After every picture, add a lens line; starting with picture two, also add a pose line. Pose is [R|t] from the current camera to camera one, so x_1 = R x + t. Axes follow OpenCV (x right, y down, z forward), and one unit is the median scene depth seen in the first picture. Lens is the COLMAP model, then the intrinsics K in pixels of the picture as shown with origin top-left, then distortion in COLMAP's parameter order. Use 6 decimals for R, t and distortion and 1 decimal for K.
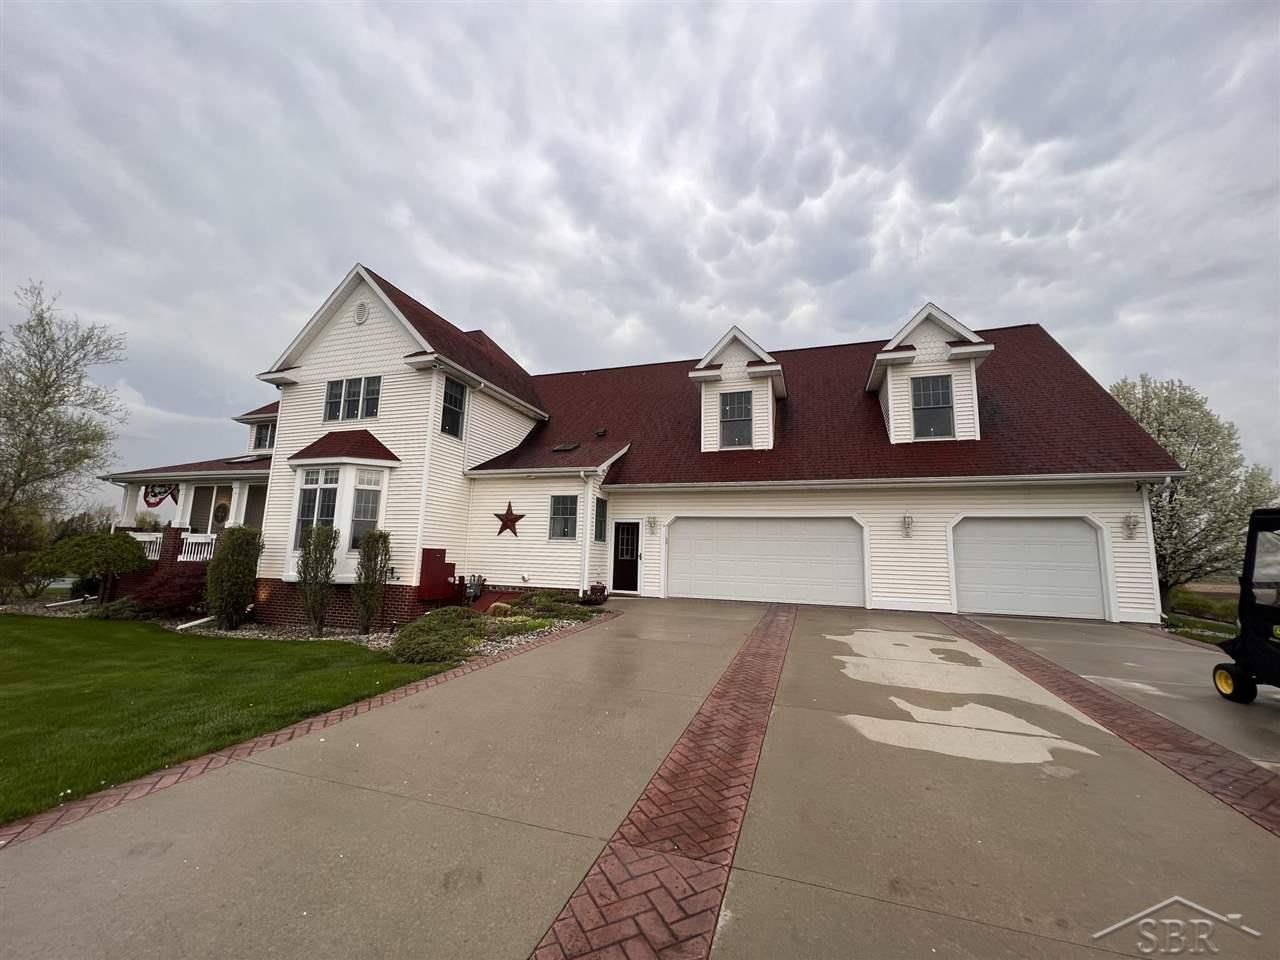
lens RADIAL K [[511.0, 0, 633.4], [0, 511.0, 481.1], [0, 0, 1]] dist [0.002064, 0.000158]
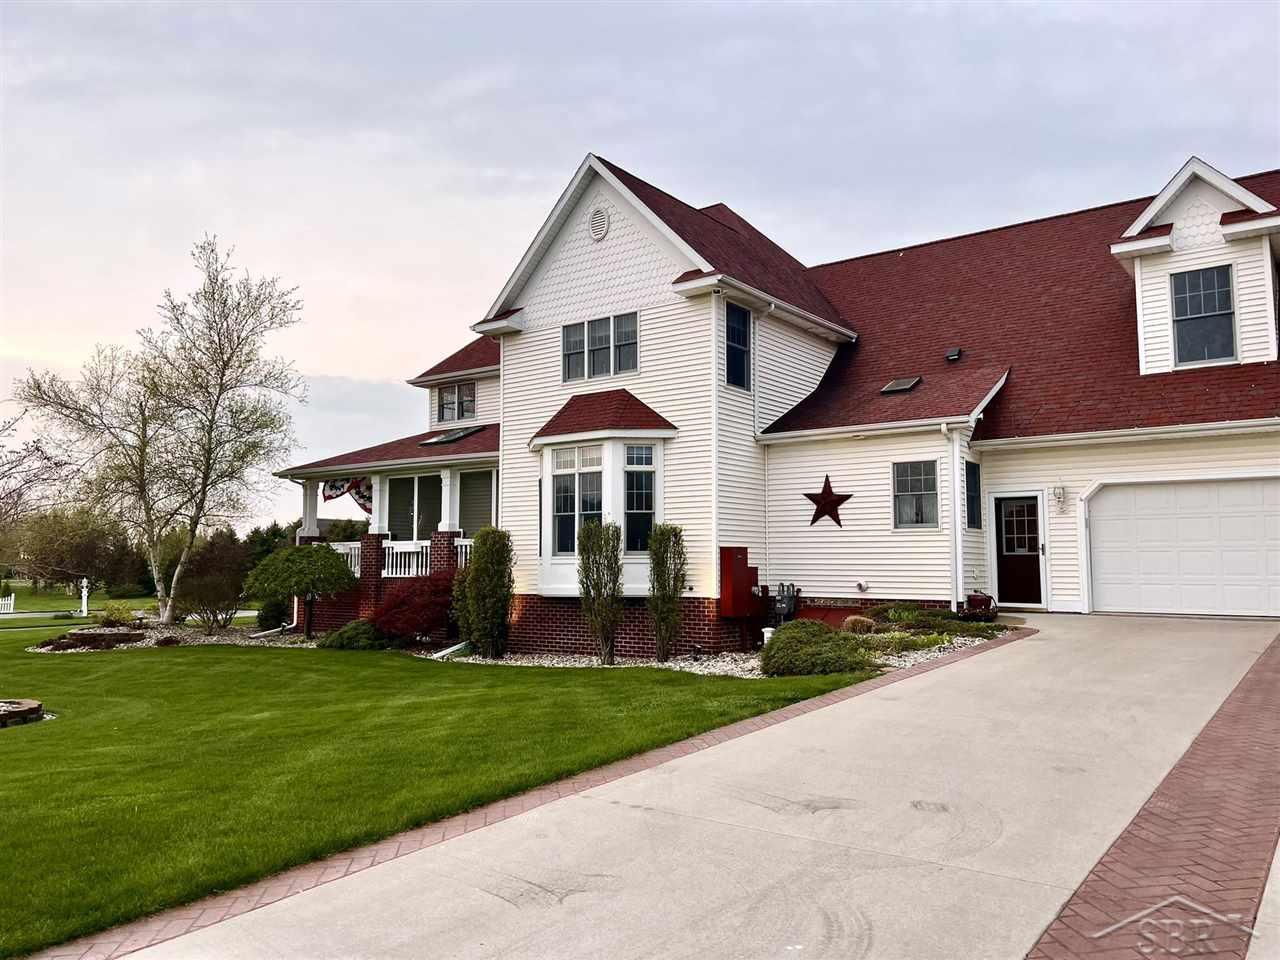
lens RADIAL K [[957.1, 0, 644.5], [0, 957.1, 480.6], [0, 0, 1]] dist [0.062201, -0.045176]
pose [[0.953314, -0.057242, -0.296506, -0.096249], [0.074821, 0.996028, 0.048273, -0.032871], [0.292565, -0.068204, 0.953810, -0.288990]]
